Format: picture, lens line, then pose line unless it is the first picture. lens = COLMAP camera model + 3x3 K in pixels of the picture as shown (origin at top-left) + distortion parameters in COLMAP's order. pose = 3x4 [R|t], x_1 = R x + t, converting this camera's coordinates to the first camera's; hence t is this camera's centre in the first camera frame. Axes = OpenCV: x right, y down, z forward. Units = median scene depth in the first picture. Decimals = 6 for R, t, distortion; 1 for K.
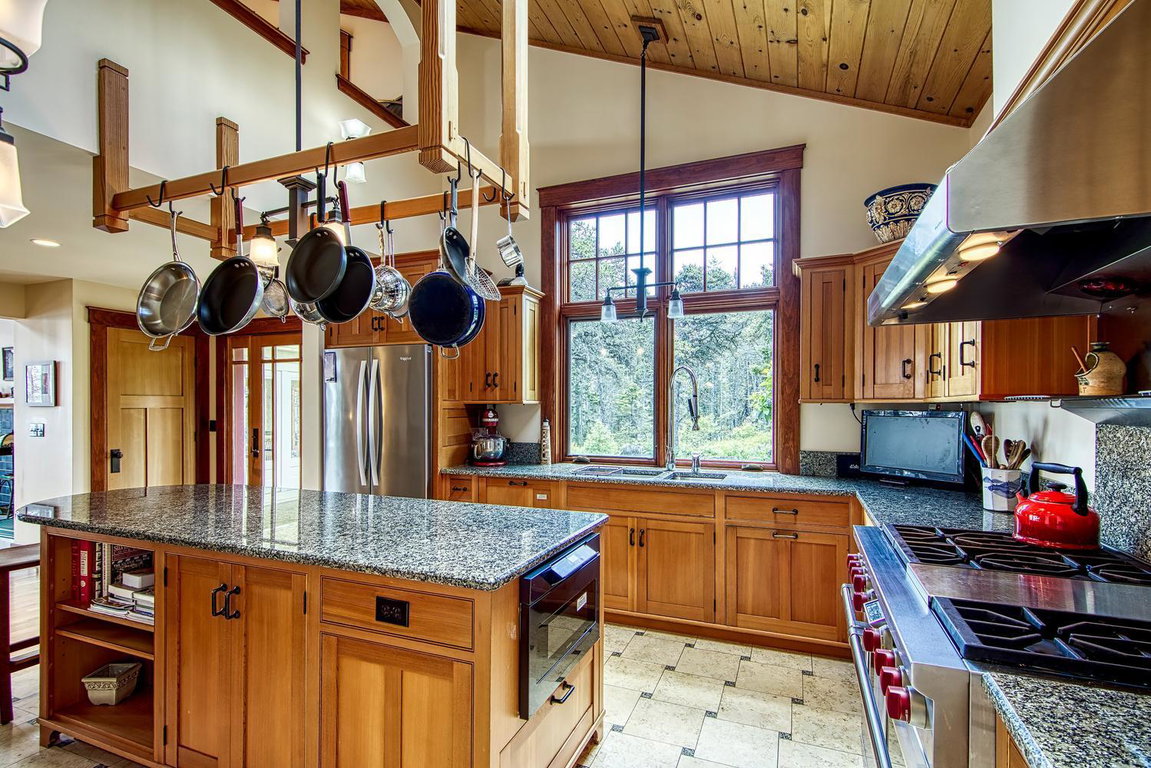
lens RADIAL K [[553.5, 0, 571.9], [0, 553.5, 398.0], [0, 0, 1]] dist [0.006608, -0.000521]
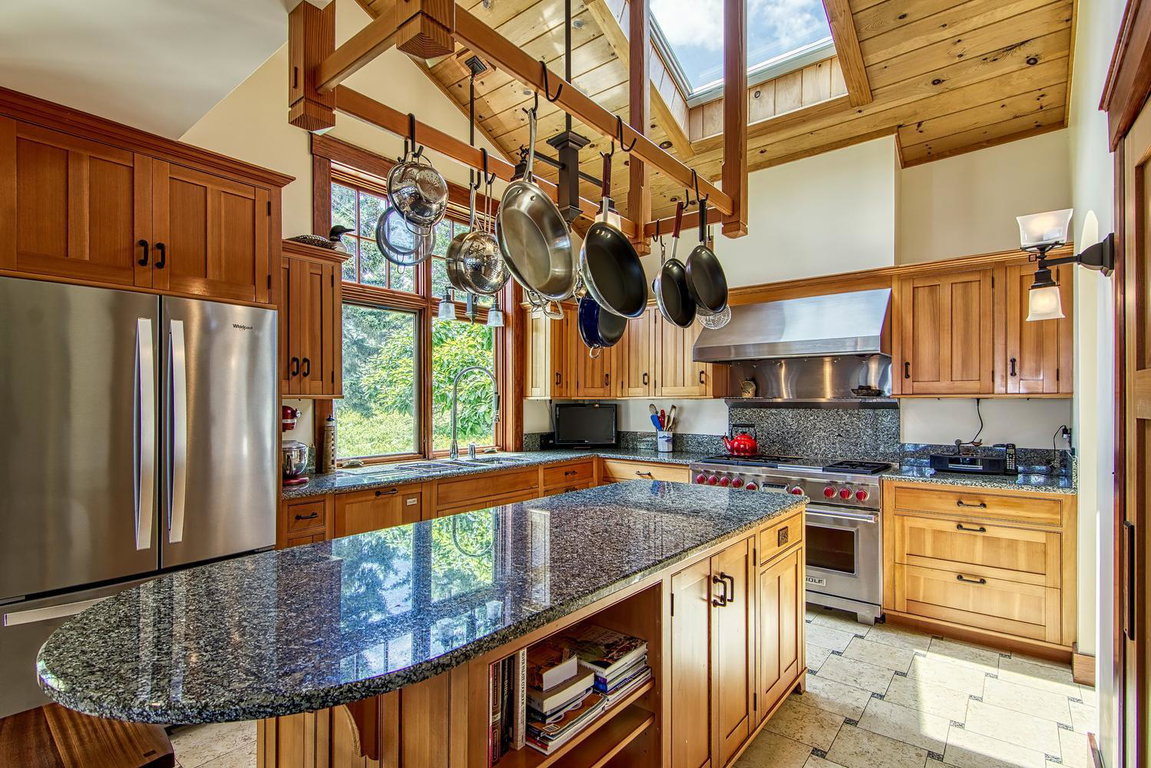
lens RADIAL K [[553.5, 0, 571.9], [0, 553.5, 398.0], [0, 0, 1]] dist [0.006608, -0.000521]
pose [[0.285563, 0.003981, 0.958352, -0.858510], [-0.010562, 0.999944, -0.001007, 0.006657], [-0.958302, -0.009834, 0.285589, 0.490273]]
